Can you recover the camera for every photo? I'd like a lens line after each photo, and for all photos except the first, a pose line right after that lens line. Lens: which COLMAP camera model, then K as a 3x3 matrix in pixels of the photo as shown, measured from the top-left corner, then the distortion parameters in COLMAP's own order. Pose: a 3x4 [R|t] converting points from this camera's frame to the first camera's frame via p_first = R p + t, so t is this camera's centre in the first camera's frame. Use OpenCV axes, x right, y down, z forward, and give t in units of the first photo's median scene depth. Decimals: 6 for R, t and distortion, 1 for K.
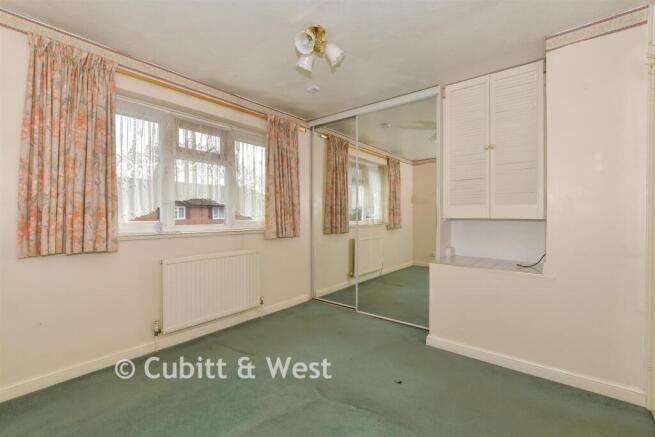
lens RADIAL K [[287.2, 0, 325.5], [0, 287.2, 219.0], [0, 0, 1]] dist [-0.001106, -0.000084]
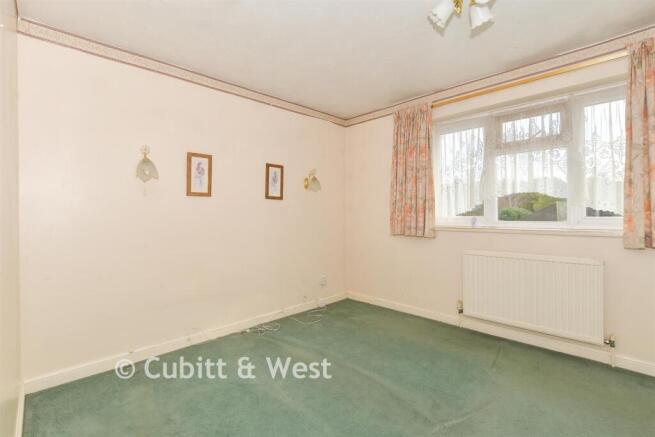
lens RADIAL K [[287.2, 0, 325.4], [0, 287.2, 213.2], [0, 0, 1]] dist [-0.001106, -0.000084]
pose [[-0.075000, -0.001464, -0.997182, 0.575798], [-0.000851, 0.999999, -0.001404, -0.002969], [0.997183, 0.000743, -0.075001, 0.491853]]
